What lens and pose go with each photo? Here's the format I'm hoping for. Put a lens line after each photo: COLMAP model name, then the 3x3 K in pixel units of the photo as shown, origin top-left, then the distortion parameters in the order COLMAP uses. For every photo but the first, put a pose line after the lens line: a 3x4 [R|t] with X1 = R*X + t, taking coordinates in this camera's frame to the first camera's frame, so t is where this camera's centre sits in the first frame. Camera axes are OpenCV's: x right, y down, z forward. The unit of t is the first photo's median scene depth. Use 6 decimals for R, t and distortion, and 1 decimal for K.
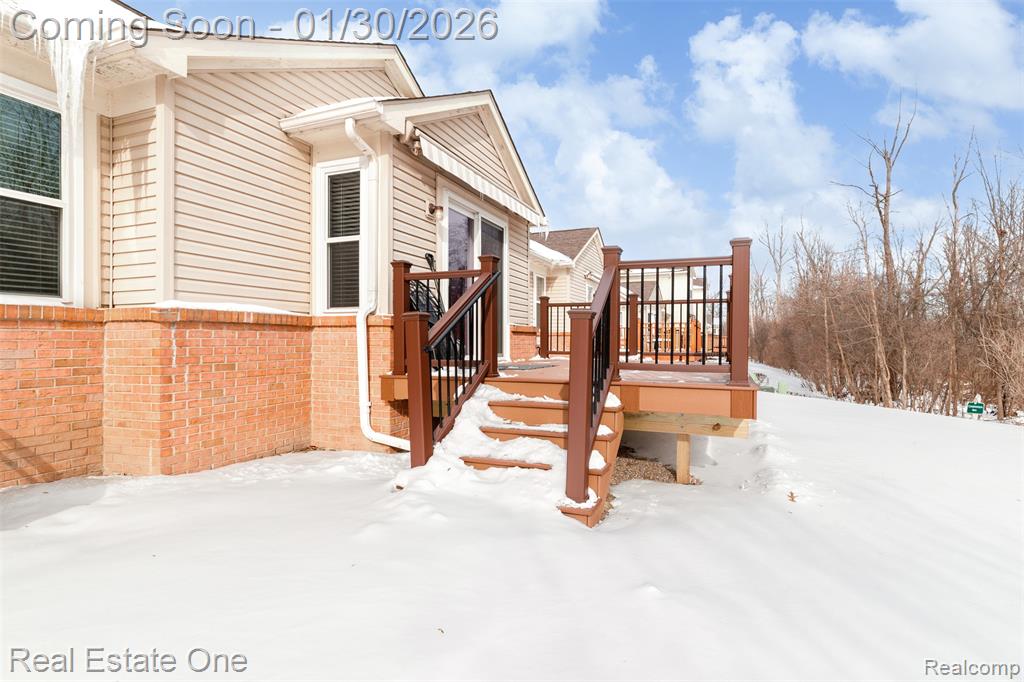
lens RADIAL K [[517.2, 0, 512.0], [0, 517.2, 341.0], [0, 0, 1]] dist [-0.000737, 0.000537]
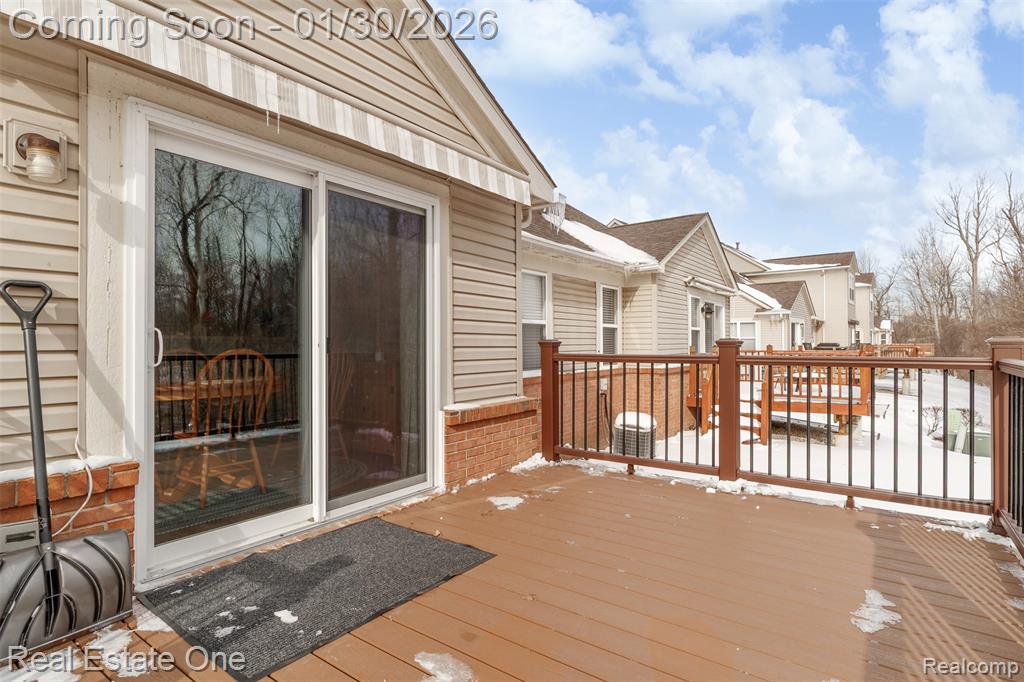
lens RADIAL K [[517.2, 0, 512.0], [0, 517.2, 341.0], [0, 0, 1]] dist [-0.000737, 0.000537]
pose [[0.969789, -0.001280, -0.243943, 0.151637], [0.000777, 0.999997, -0.002159, -0.084977], [0.243946, 0.001904, 0.969787, 0.491638]]
